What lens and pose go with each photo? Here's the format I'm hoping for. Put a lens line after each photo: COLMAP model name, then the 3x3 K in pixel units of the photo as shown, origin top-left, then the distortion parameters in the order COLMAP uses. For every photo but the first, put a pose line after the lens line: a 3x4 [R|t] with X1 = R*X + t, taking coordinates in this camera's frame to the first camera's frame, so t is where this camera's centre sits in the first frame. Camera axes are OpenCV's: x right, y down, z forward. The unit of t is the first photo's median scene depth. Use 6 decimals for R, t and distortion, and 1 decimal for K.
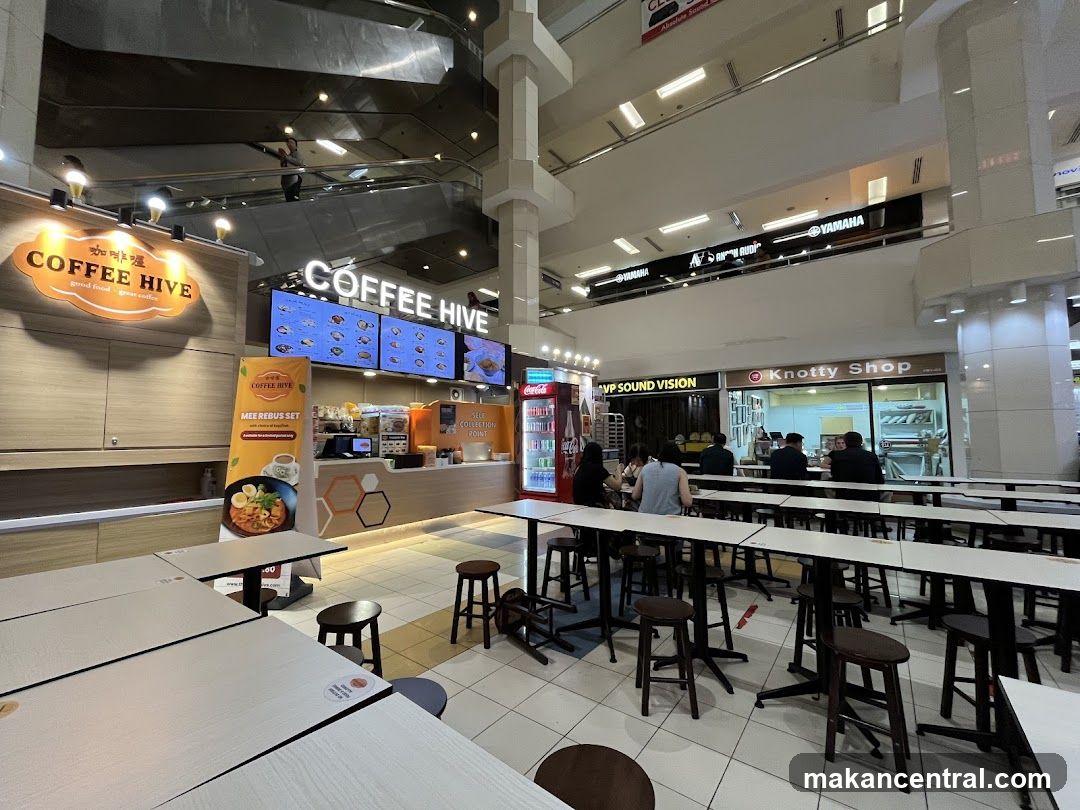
lens RADIAL K [[442.0, 0, 540.0], [0, 442.0, 405.0], [0, 0, 1]] dist [-0.000337, 0.000015]
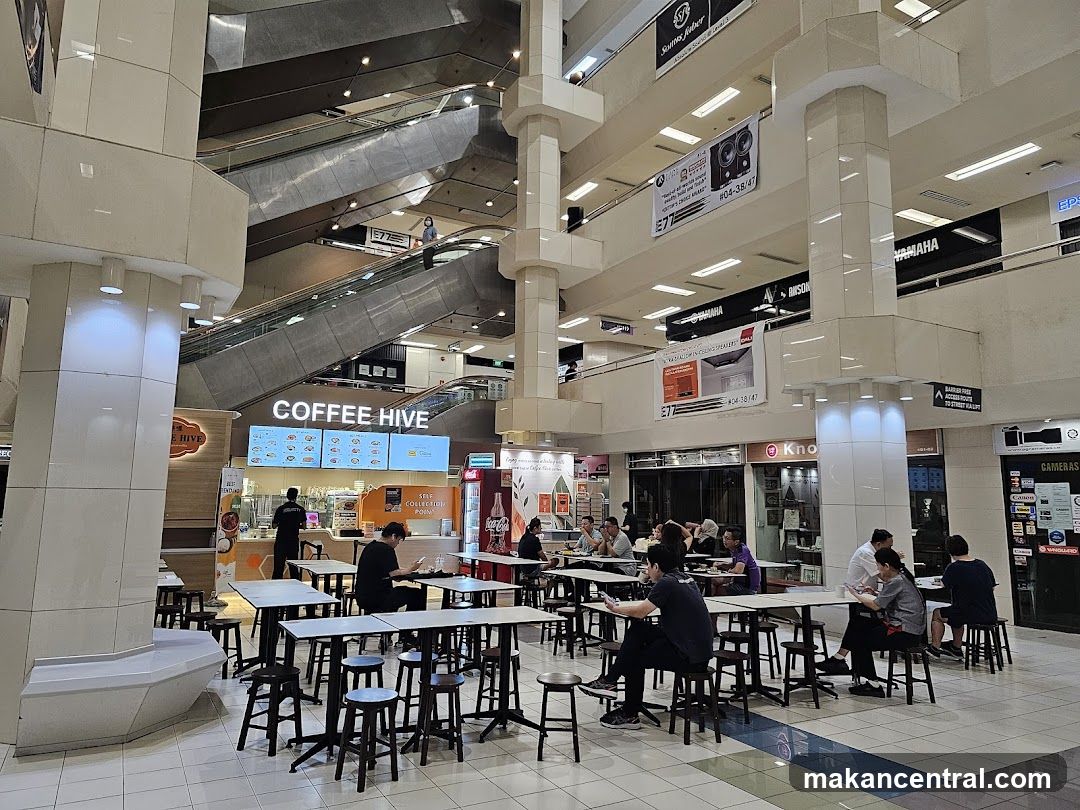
lens RADIAL K [[742.6, 0, 540.0], [0, 742.6, 405.0], [0, 0, 1]] dist [0.084246, -0.000057]
pose [[0.921343, -0.030657, -0.387540, 0.968418], [0.006563, 0.997970, -0.063342, -0.096183], [0.388695, 0.055816, 0.919674, -0.768202]]
